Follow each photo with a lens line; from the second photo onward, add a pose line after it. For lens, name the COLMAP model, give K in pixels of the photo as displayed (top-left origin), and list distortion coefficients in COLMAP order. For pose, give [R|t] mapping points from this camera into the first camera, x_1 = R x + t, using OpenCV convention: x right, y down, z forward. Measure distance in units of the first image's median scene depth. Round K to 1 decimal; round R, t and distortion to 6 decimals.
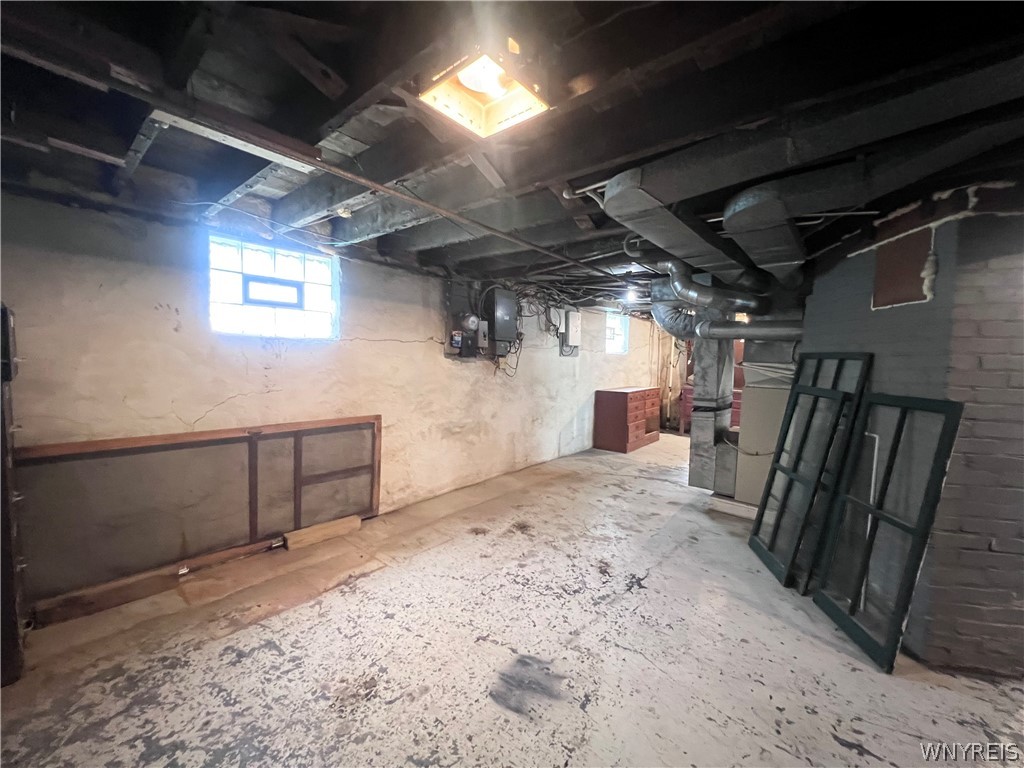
lens RADIAL K [[412.1, 0, 513.5], [0, 412.1, 381.8], [0, 0, 1]] dist [-0.002333, -0.000091]
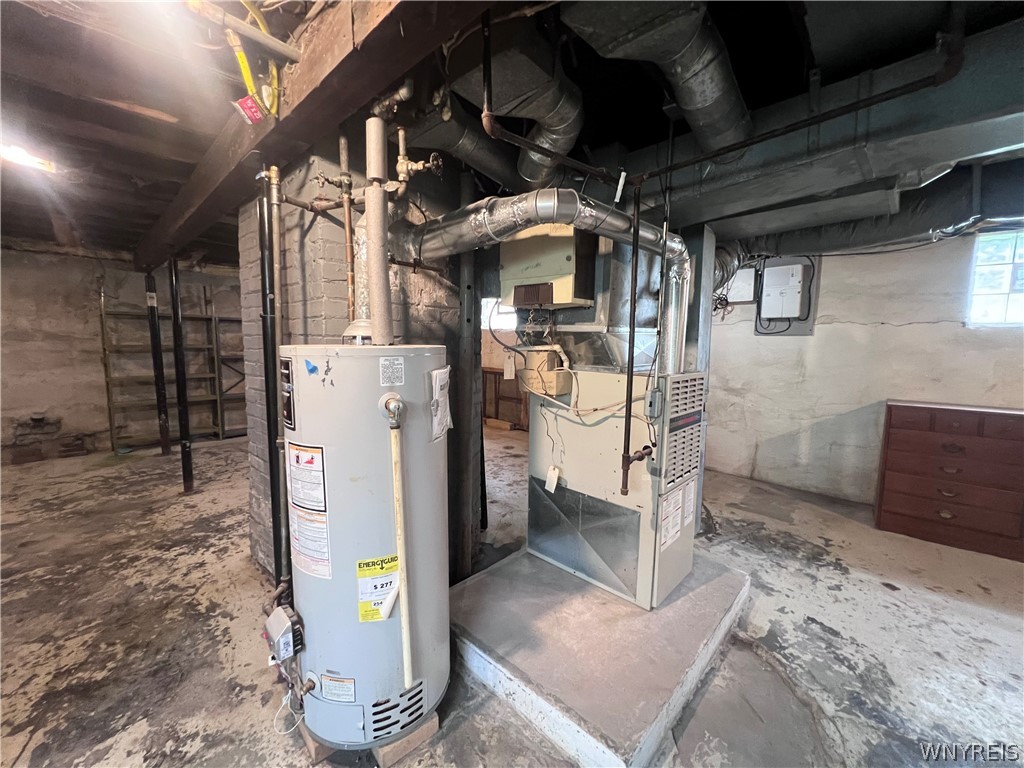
lens RADIAL K [[412.1, 0, 511.4], [0, 412.1, 382.6], [0, 0, 1]] dist [-0.002333, -0.000091]
pose [[-0.057500, 0.078137, -0.995283, 1.360943], [-0.078310, 0.993508, 0.082522, -0.008950], [0.995269, 0.082686, -0.051008, 1.009463]]
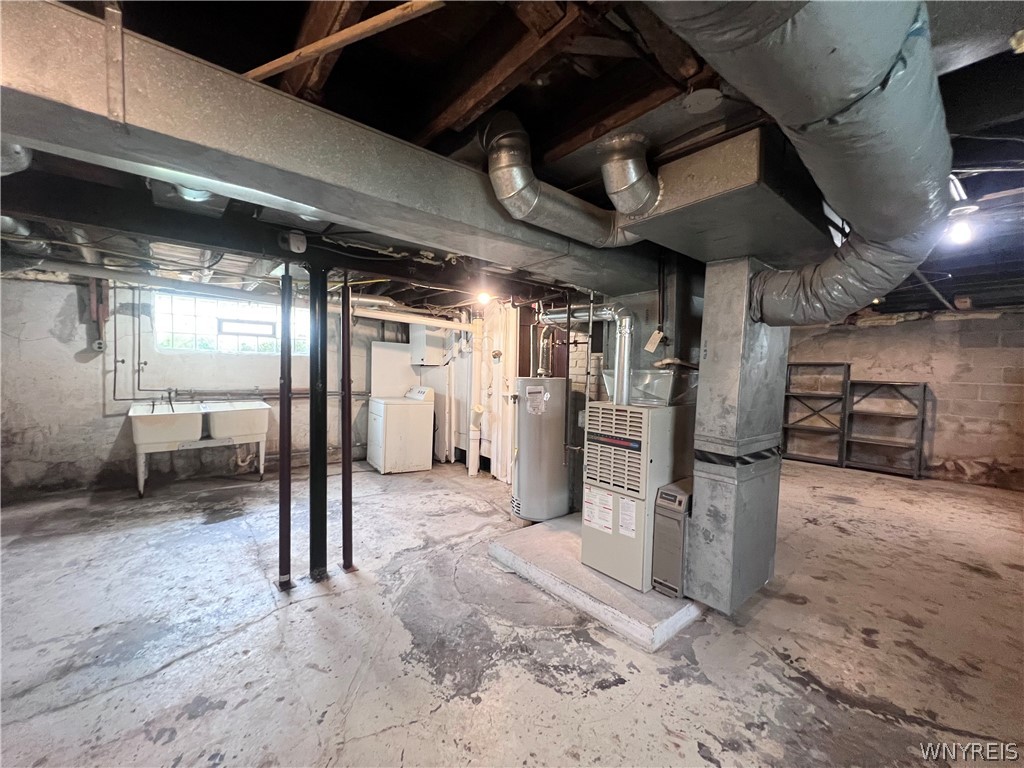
lens RADIAL K [[412.1, 0, 510.1], [0, 412.1, 384.8], [0, 0, 1]] dist [-0.002333, -0.000091]
pose [[-0.983548, -0.052740, 0.172779, 0.853668], [-0.033758, 0.993246, 0.111012, -0.101520], [-0.177466, 0.103353, -0.978685, 1.944876]]
